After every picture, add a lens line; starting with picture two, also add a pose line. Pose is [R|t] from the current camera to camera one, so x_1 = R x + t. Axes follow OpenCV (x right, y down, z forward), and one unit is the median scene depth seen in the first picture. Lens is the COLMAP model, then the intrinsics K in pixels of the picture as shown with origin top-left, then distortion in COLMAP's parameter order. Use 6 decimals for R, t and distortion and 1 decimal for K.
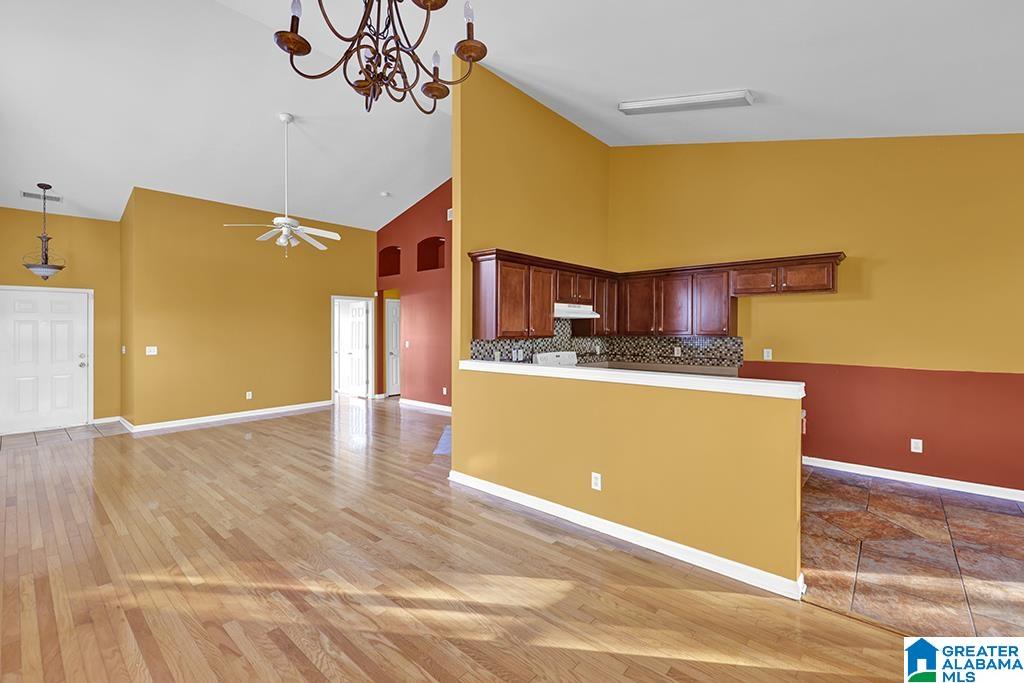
lens RADIAL K [[440.8, 0, 511.0], [0, 440.8, 333.9], [0, 0, 1]] dist [0.000322, 0.000001]
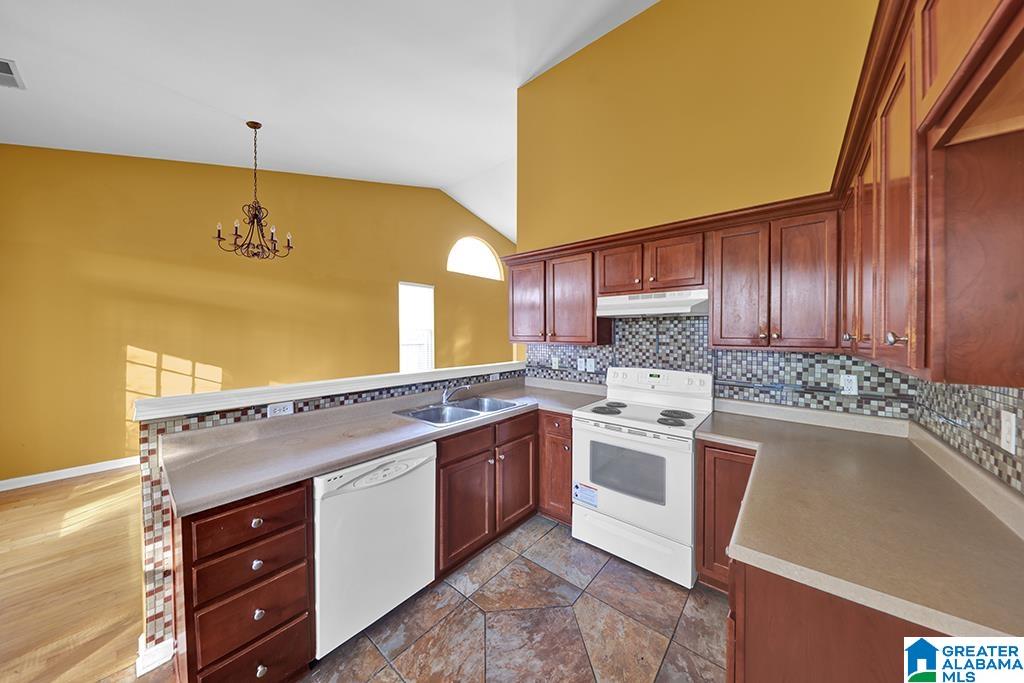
lens RADIAL K [[330.0, 0, 510.9], [0, 330.0, 337.4], [0, 0, 1]] dist [-0.000487, -0.000013]
pose [[0.018047, 0.005939, -0.999819, 0.561569], [-0.021808, 0.999747, 0.005545, -0.003658], [0.999599, 0.021704, 0.018172, 0.743212]]
